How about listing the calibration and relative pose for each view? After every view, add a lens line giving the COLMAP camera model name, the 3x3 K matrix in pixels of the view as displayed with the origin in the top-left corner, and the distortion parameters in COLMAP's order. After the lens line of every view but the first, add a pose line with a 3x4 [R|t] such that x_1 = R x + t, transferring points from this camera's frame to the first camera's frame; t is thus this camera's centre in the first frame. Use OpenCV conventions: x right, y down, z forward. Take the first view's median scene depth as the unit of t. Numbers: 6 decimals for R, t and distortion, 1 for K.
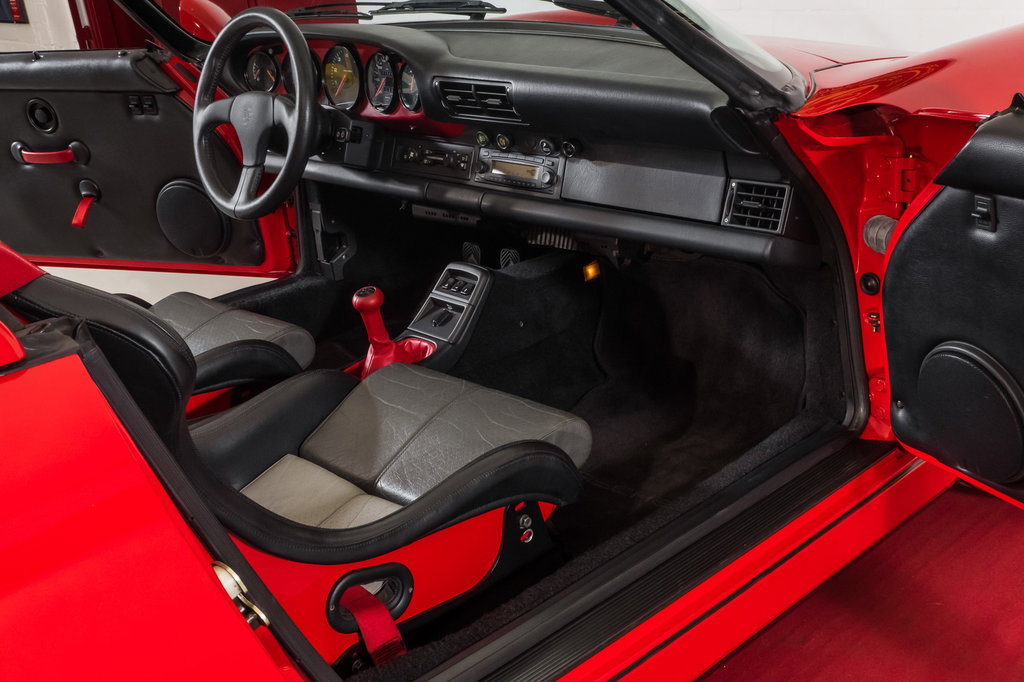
lens RADIAL K [[1261.4, 0, 557.5], [0, 1261.4, 329.2], [0, 0, 1]] dist [0.038865, 0.000000]
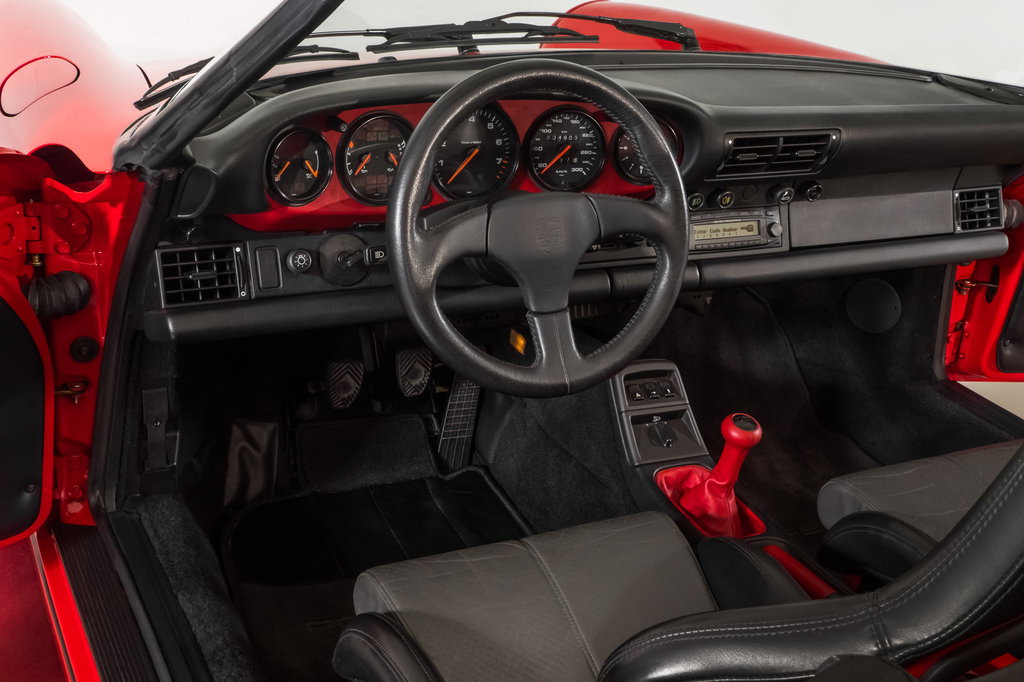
lens RADIAL K [[1261.4, 0, 512.3], [0, 1261.4, 336.4], [0, 0, 1]] dist [0.038865, 0.000000]
pose [[0.320637, -0.273319, 0.906912, -0.817076], [0.215417, 0.953416, 0.211173, -0.252722], [-0.922381, 0.127655, 0.364578, 0.785843]]
